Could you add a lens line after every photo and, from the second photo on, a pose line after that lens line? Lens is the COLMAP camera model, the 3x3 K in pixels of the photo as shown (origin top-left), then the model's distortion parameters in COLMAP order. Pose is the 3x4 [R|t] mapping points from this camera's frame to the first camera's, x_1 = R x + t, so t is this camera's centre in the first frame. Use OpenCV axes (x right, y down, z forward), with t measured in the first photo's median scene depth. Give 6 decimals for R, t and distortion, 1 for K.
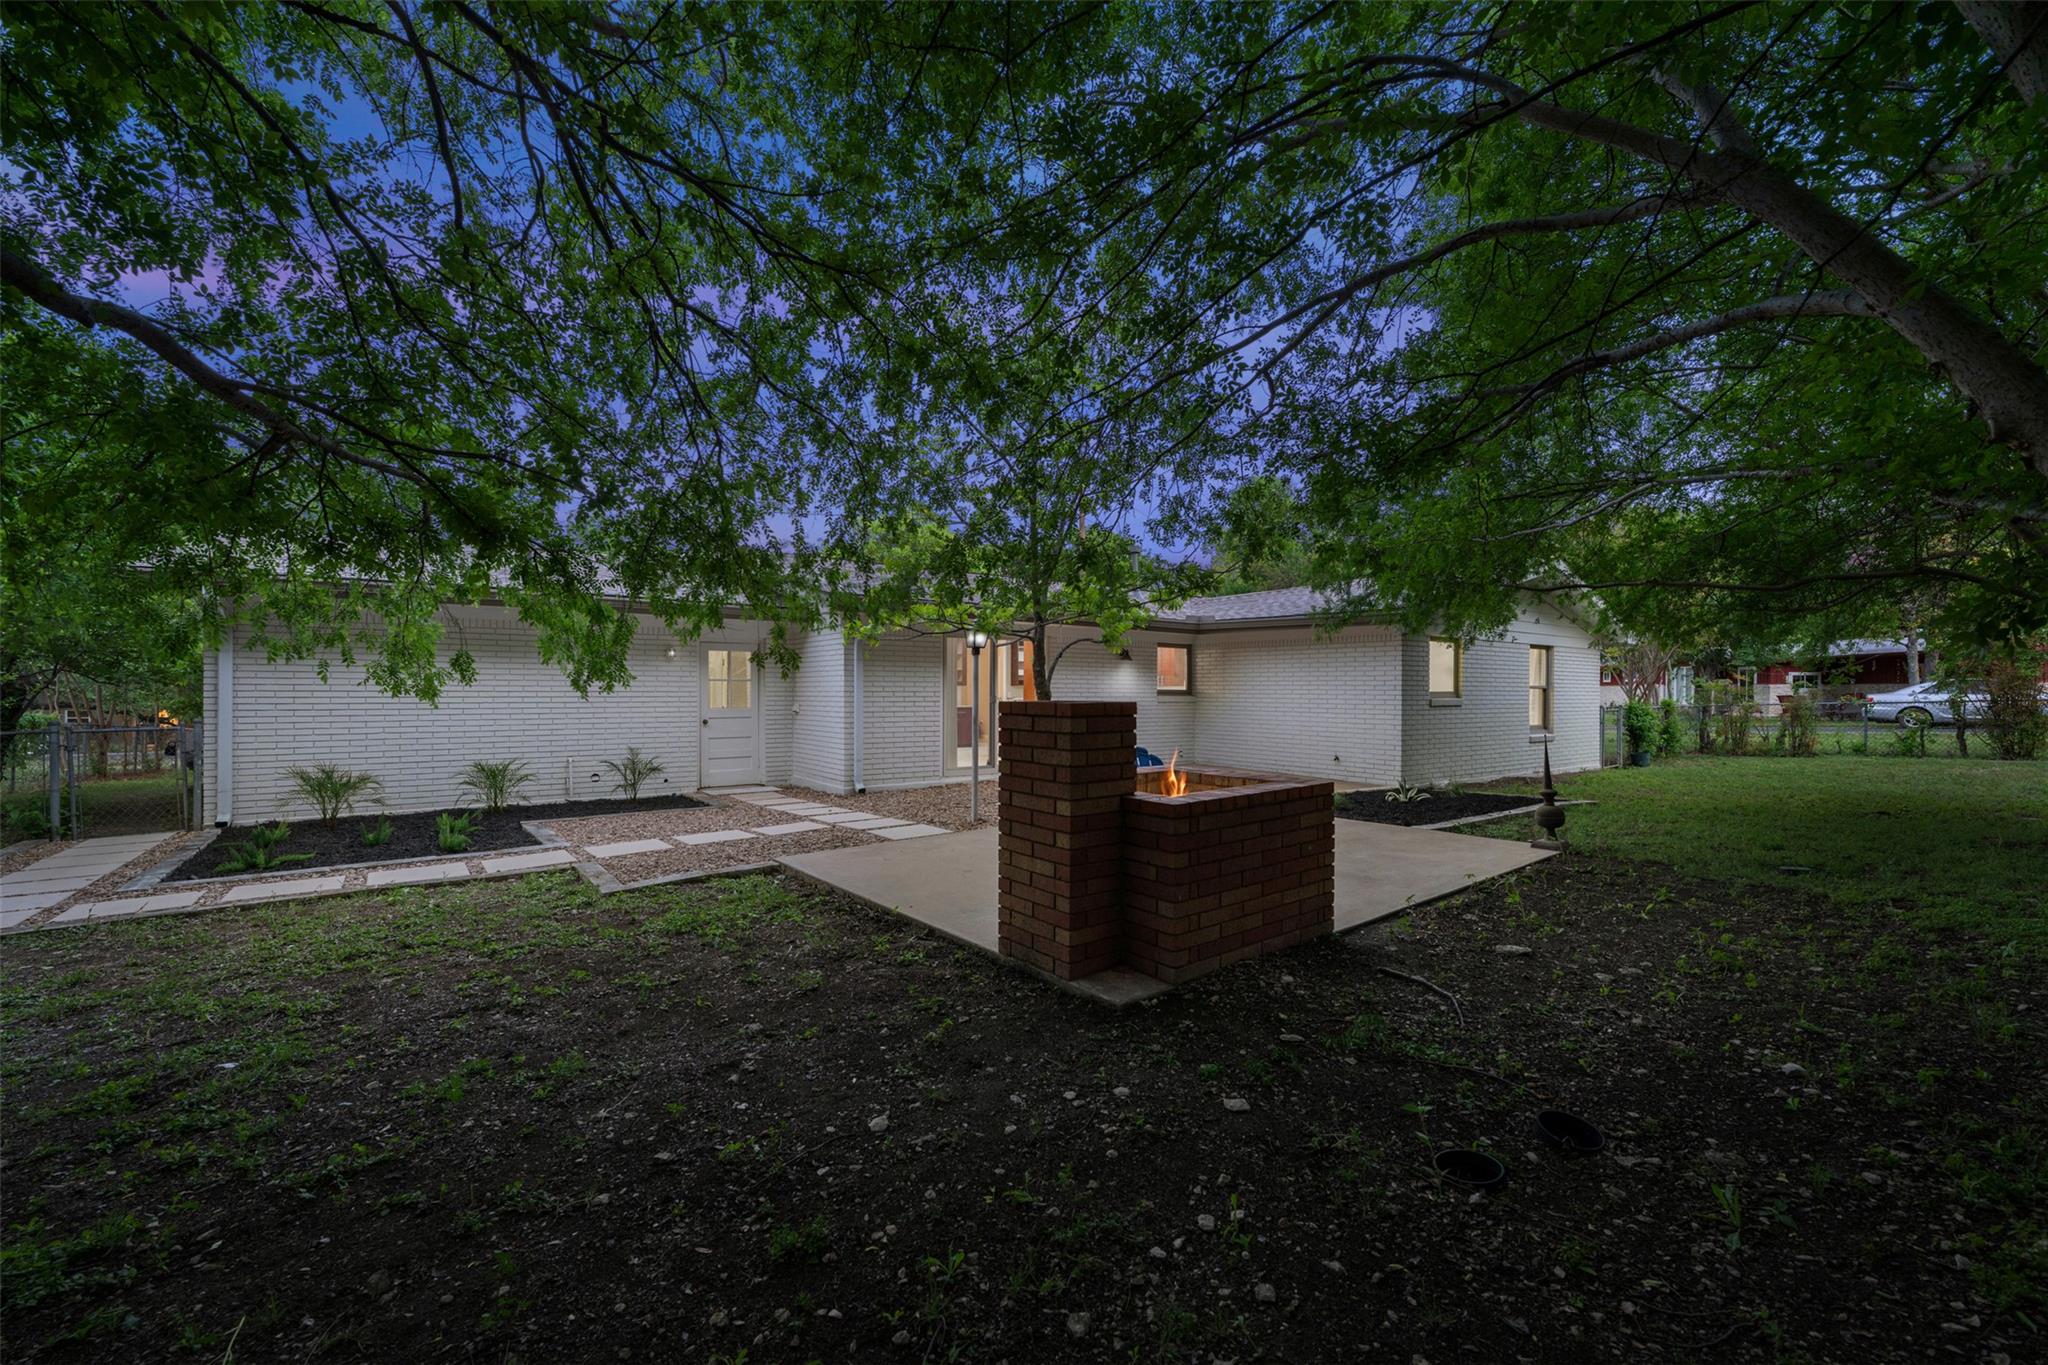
lens RADIAL K [[847.0, 0, 1024.0], [0, 847.0, 682.5], [0, 0, 1]] dist [-0.003737, -0.000213]
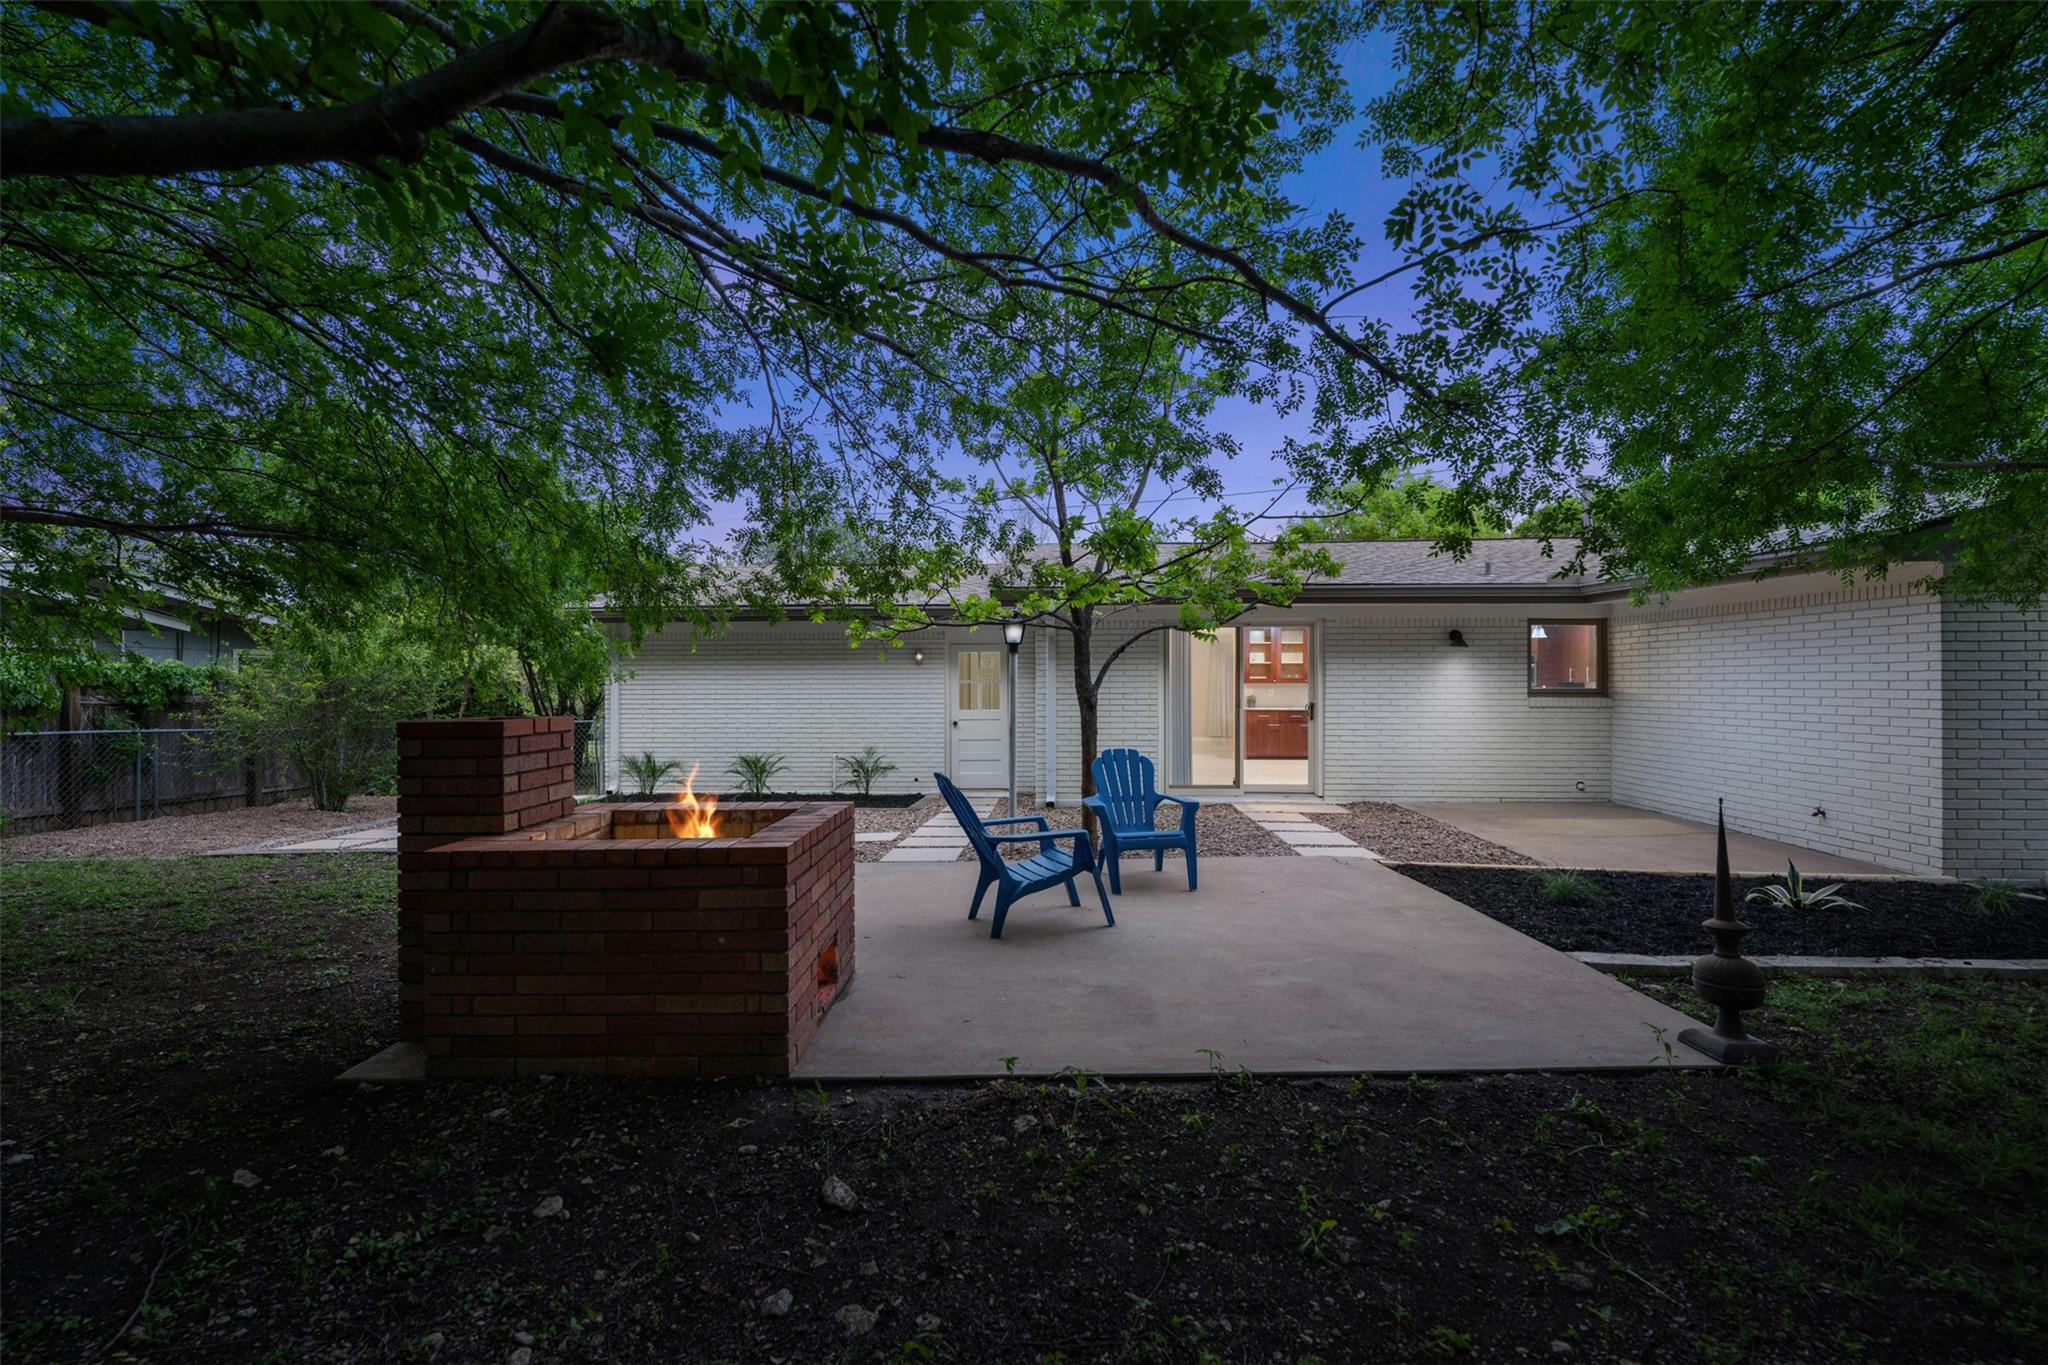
lens RADIAL K [[898.2, 0, 973.8], [0, 898.2, 688.2], [0, 0, 1]] dist [0.003739, 0.000324]
pose [[0.764434, -0.004067, -0.644689, 0.425942], [0.011746, 0.999902, 0.007620, -0.004024], [0.644595, -0.013398, 0.764407, 0.260321]]
